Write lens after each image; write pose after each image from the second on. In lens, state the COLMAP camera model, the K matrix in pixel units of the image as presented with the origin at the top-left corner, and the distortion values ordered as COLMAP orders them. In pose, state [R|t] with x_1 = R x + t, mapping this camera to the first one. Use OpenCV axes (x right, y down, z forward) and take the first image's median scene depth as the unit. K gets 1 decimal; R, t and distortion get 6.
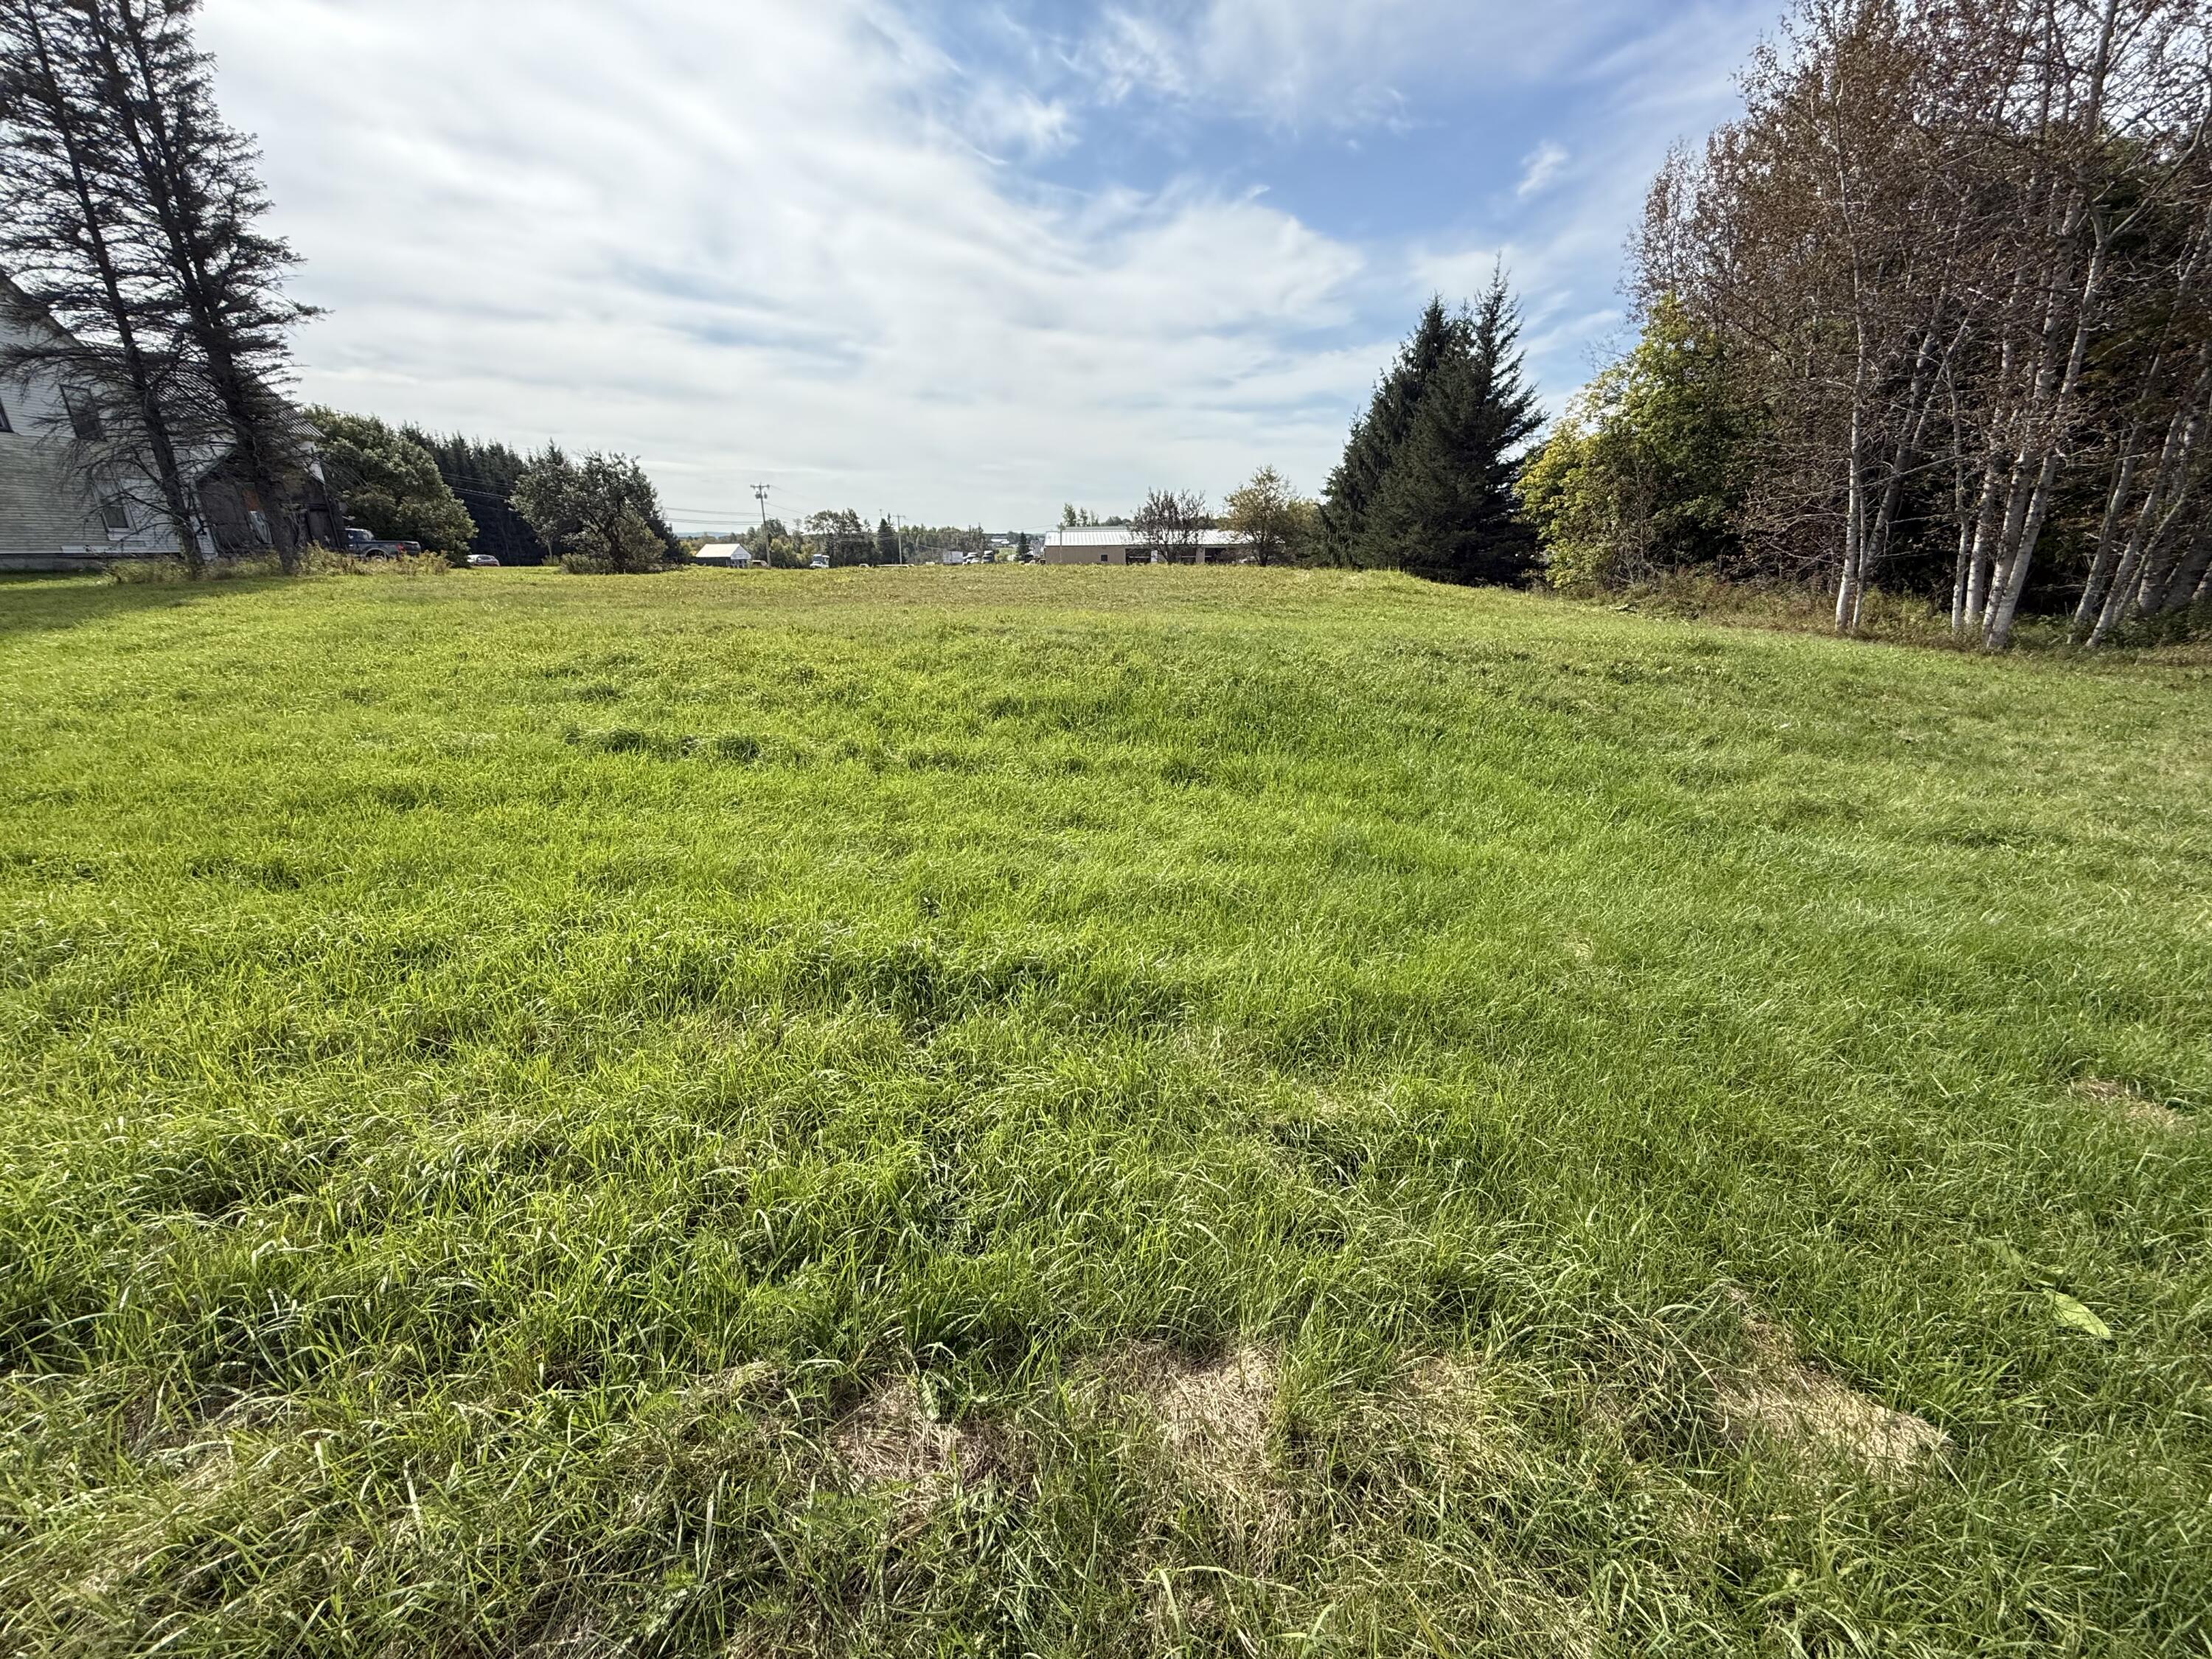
lens RADIAL K [[874.5, 0, 1102.9], [0, 874.5, 823.1], [0, 0, 1]] dist [0.001759, -0.000523]
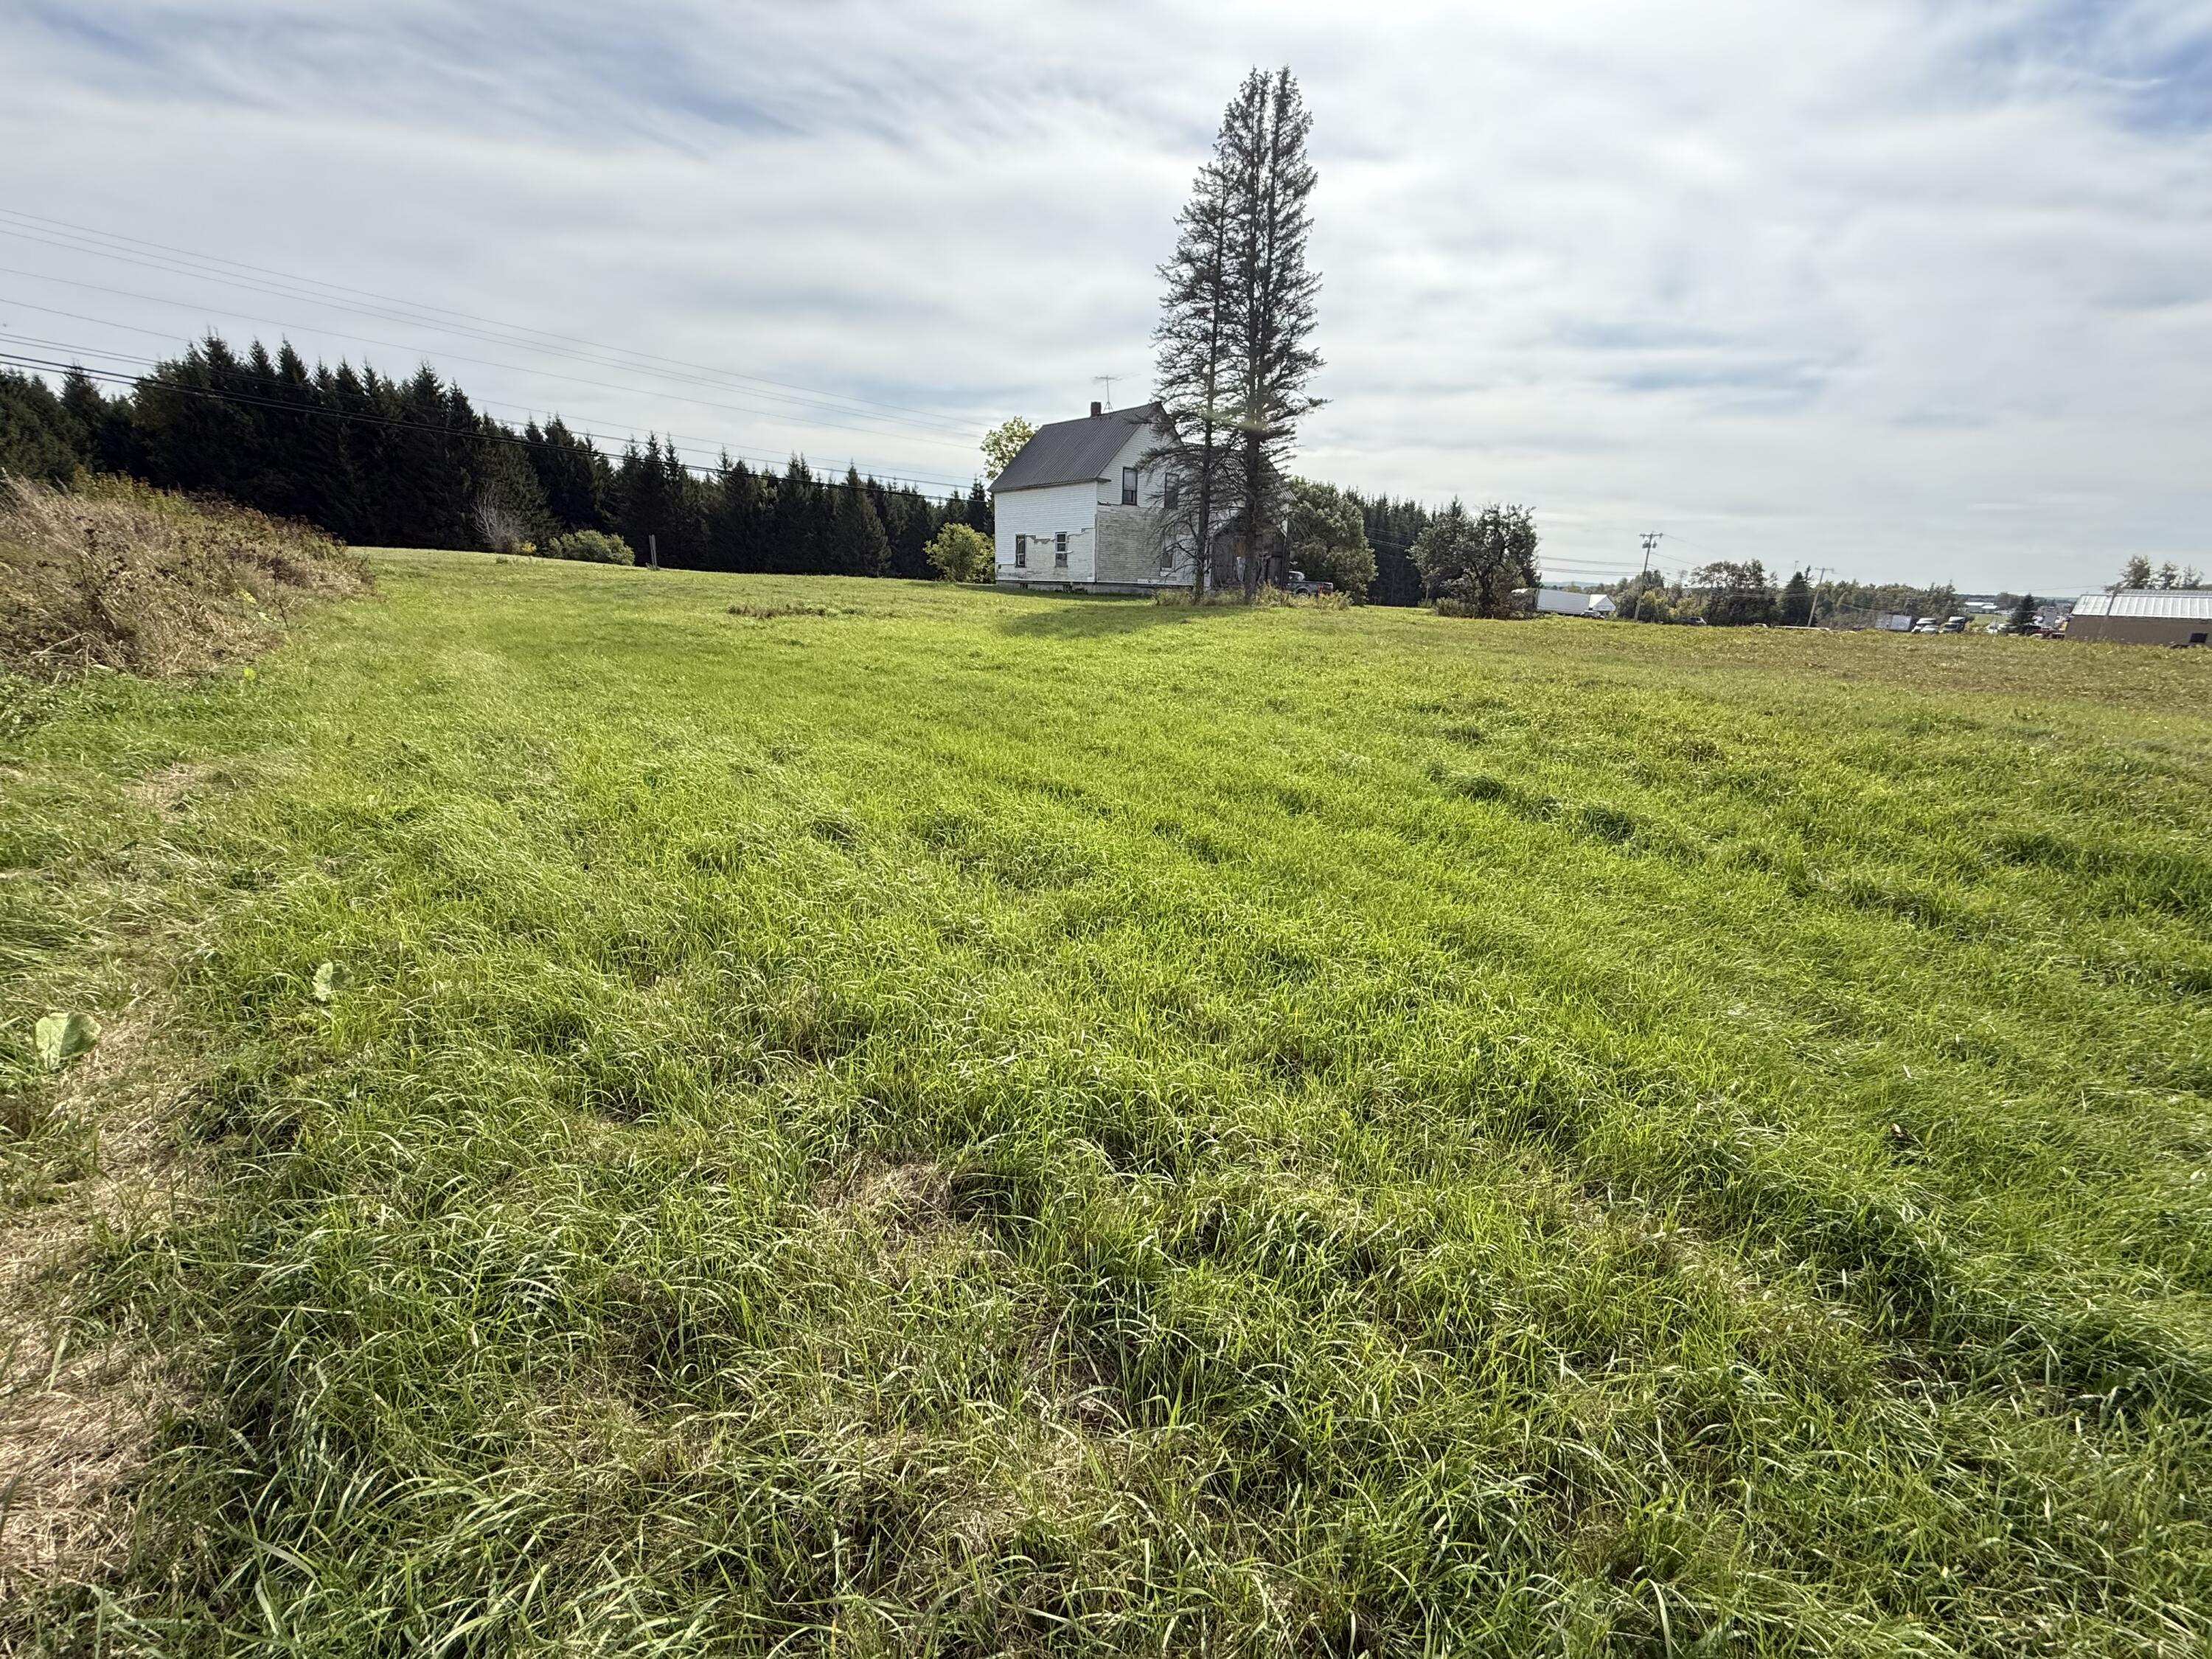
lens RADIAL K [[876.6, 0, 1106.6], [0, 876.6, 823.8], [0, 0, 1]] dist [0.000512, -0.000082]
pose [[0.637434, 0.230677, -0.735163, -0.090163], [-0.267803, 0.960976, 0.069329, -0.011758], [0.722467, 0.152687, 0.674335, 0.051924]]
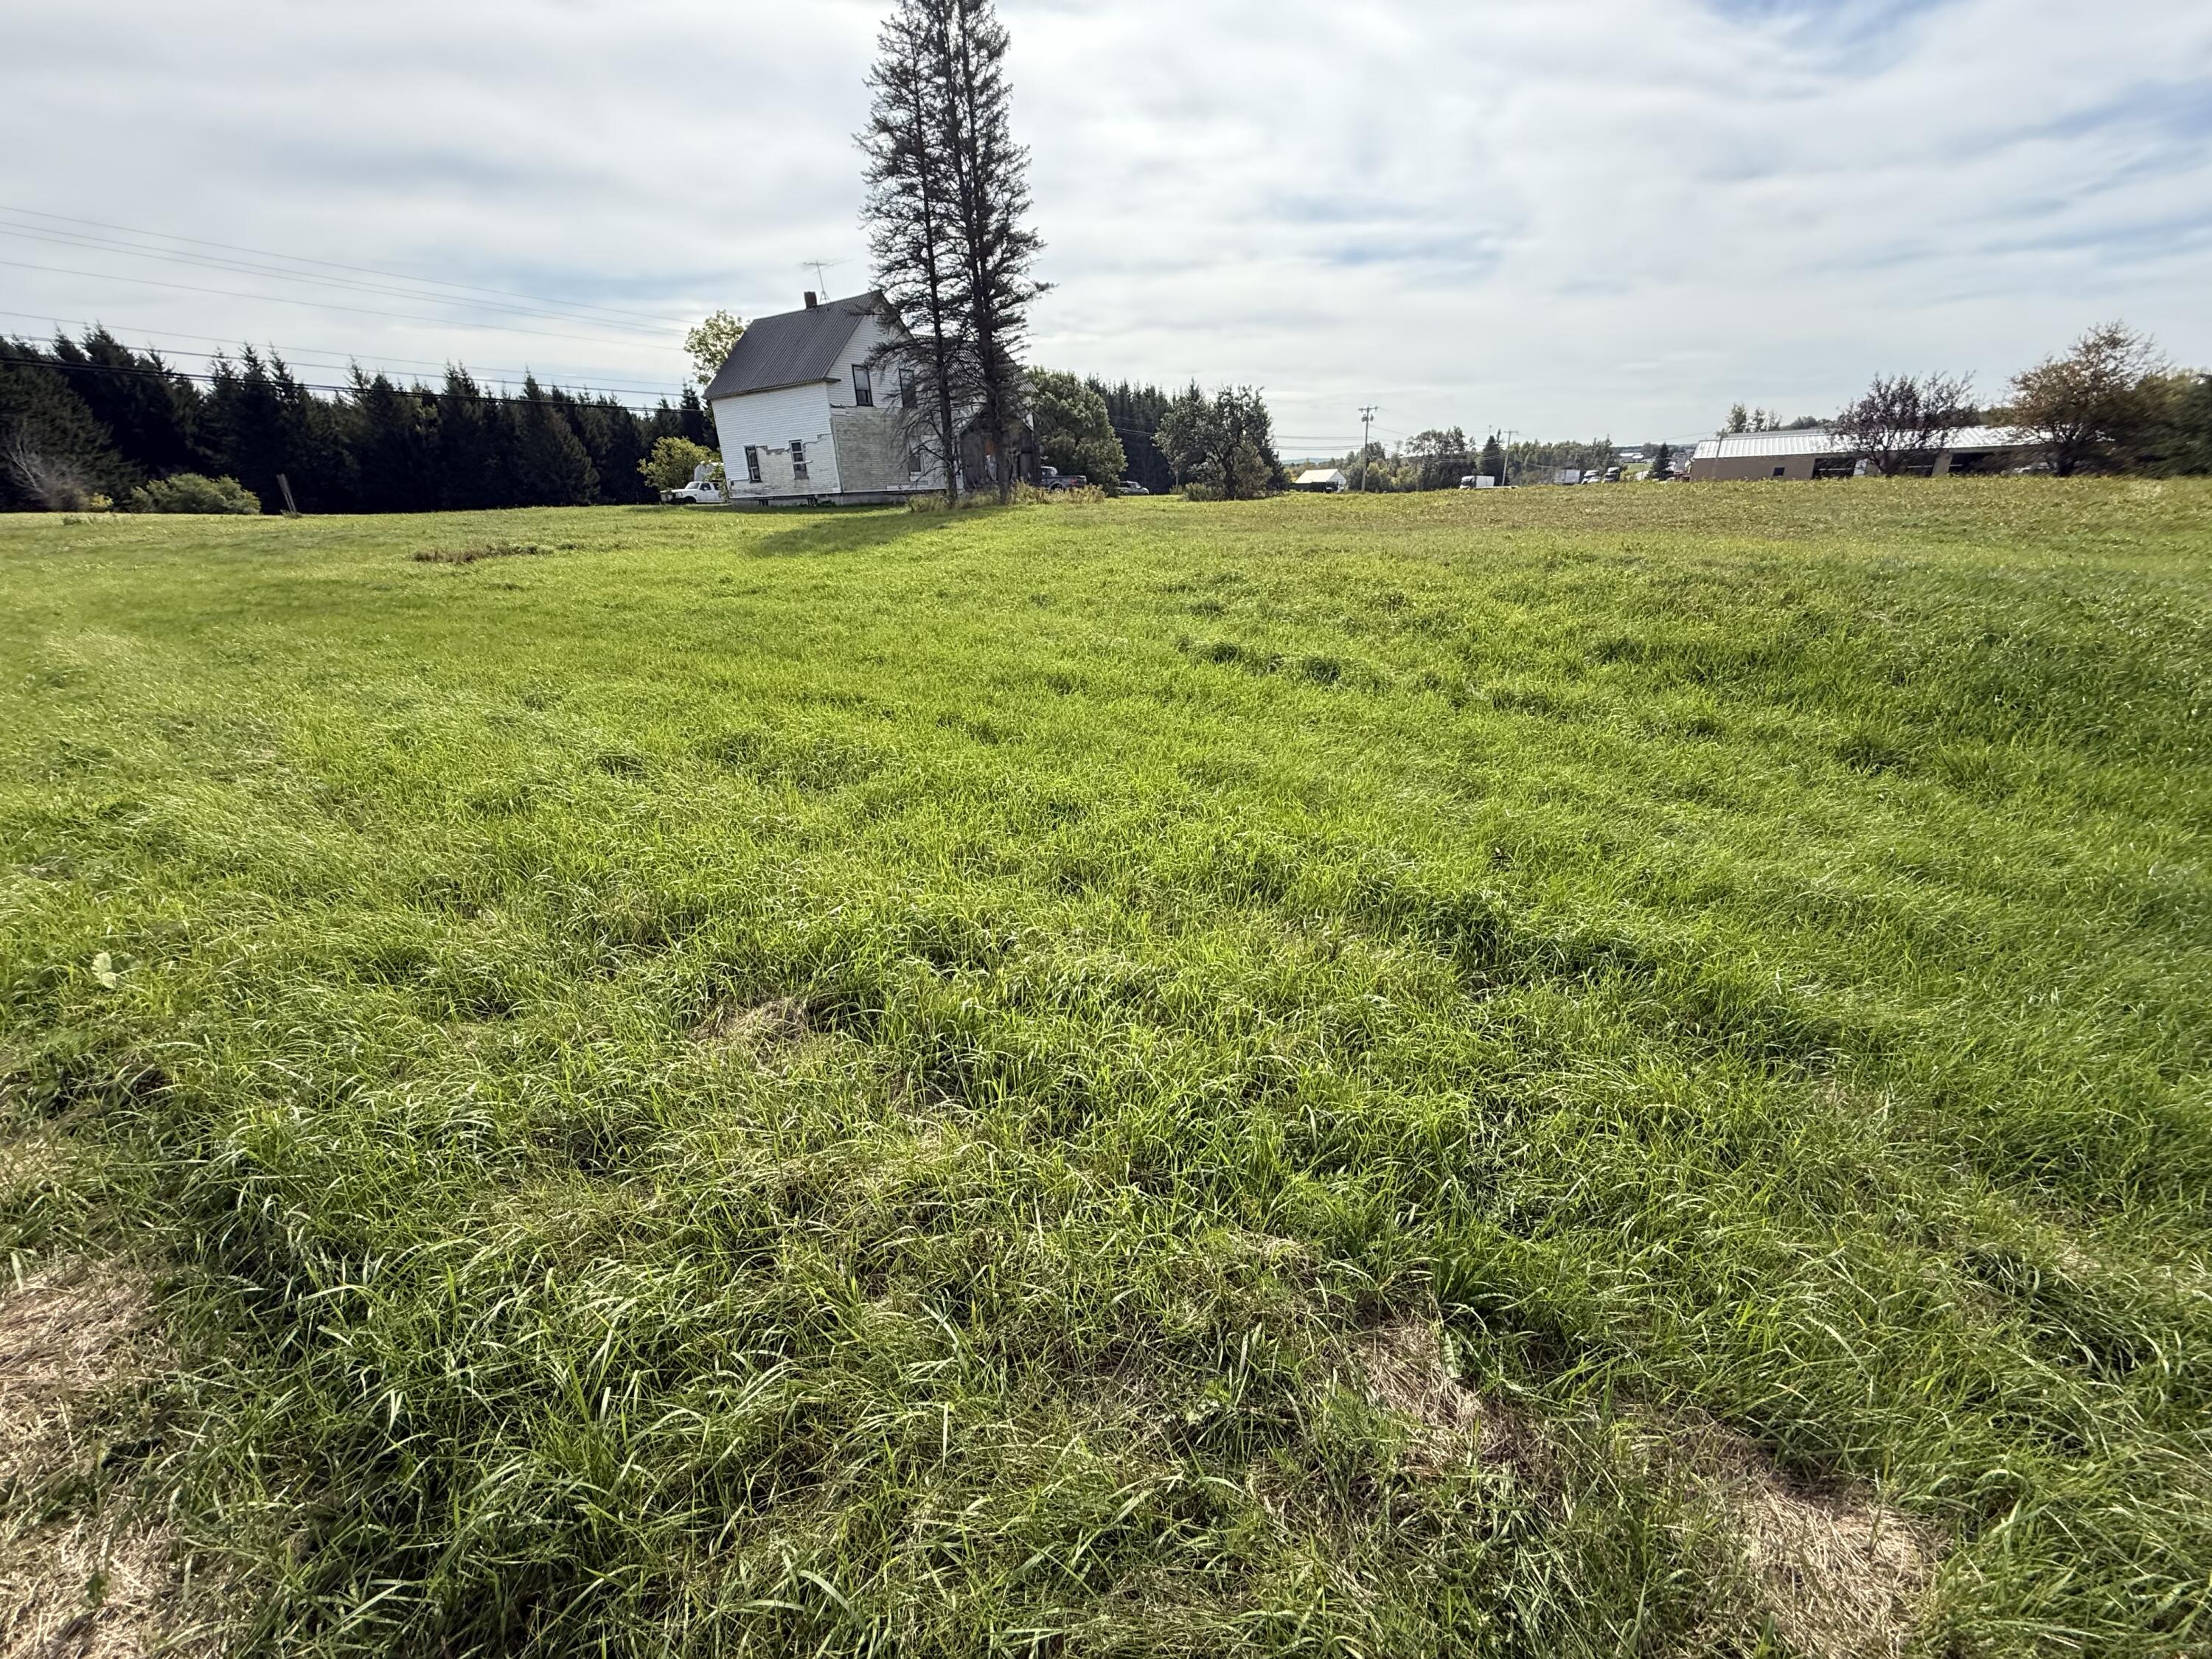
lens RADIAL K [[876.6, 0, 1106.6], [0, 876.6, 823.8], [0, 0, 1]] dist [0.000512, -0.000082]
pose [[0.816055, 0.187874, -0.546587, -0.022875], [-0.144831, 0.981993, 0.121300, 0.004523], [0.559533, -0.019825, 0.828571, -0.001304]]
